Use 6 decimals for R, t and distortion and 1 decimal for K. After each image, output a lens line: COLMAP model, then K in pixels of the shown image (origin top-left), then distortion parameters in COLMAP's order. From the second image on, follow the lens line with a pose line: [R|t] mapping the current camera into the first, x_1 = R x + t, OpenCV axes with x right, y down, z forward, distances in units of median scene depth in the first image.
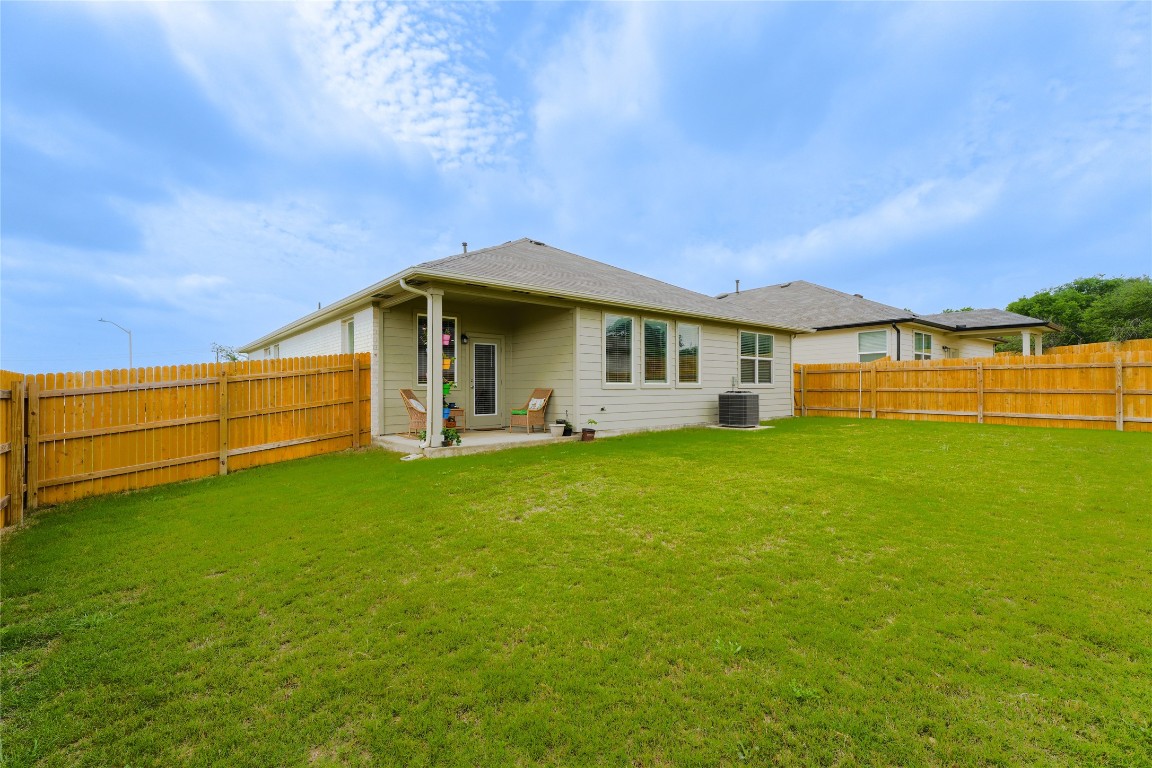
lens RADIAL K [[513.7, 0, 576.6], [0, 513.7, 385.5], [0, 0, 1]] dist [0.001280, 0.000040]
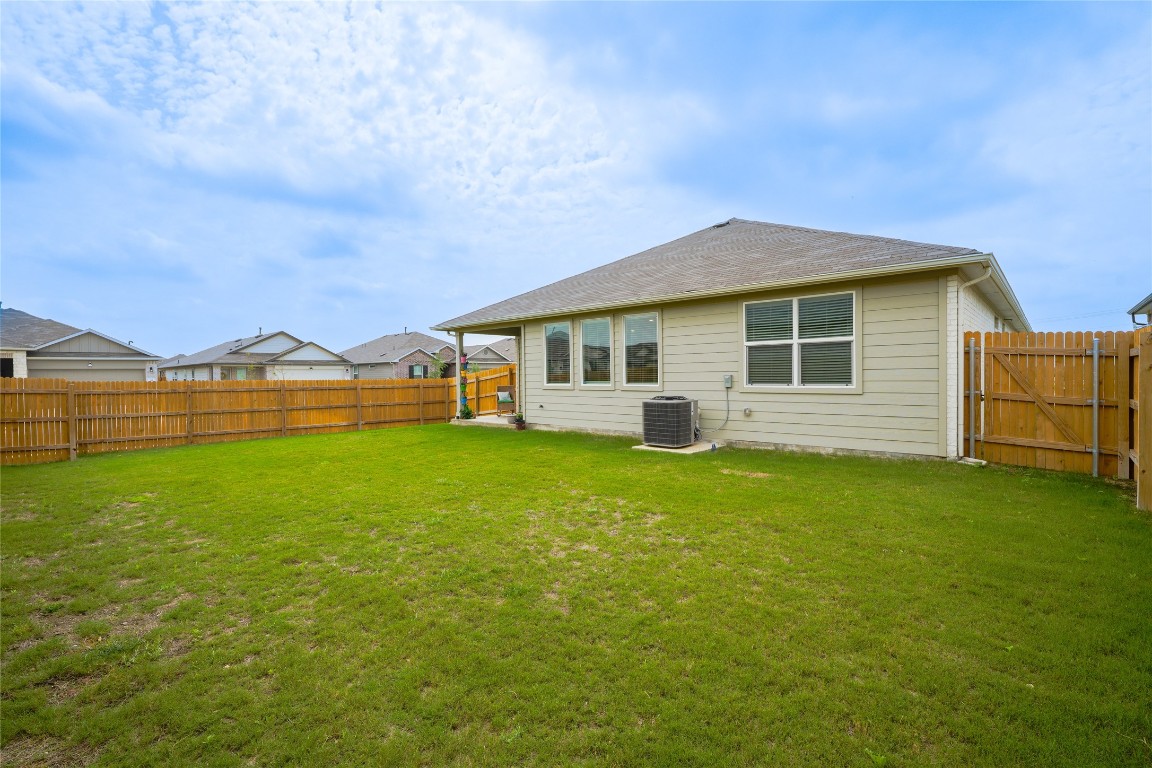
lens RADIAL K [[513.7, 0, 576.9], [0, 513.7, 381.9], [0, 0, 1]] dist [0.001280, 0.000040]
pose [[0.134338, 0.020072, -0.990732, 1.032414], [0.020946, 0.999514, 0.023090, -0.029886], [0.990714, -0.023854, 0.133852, 0.784781]]
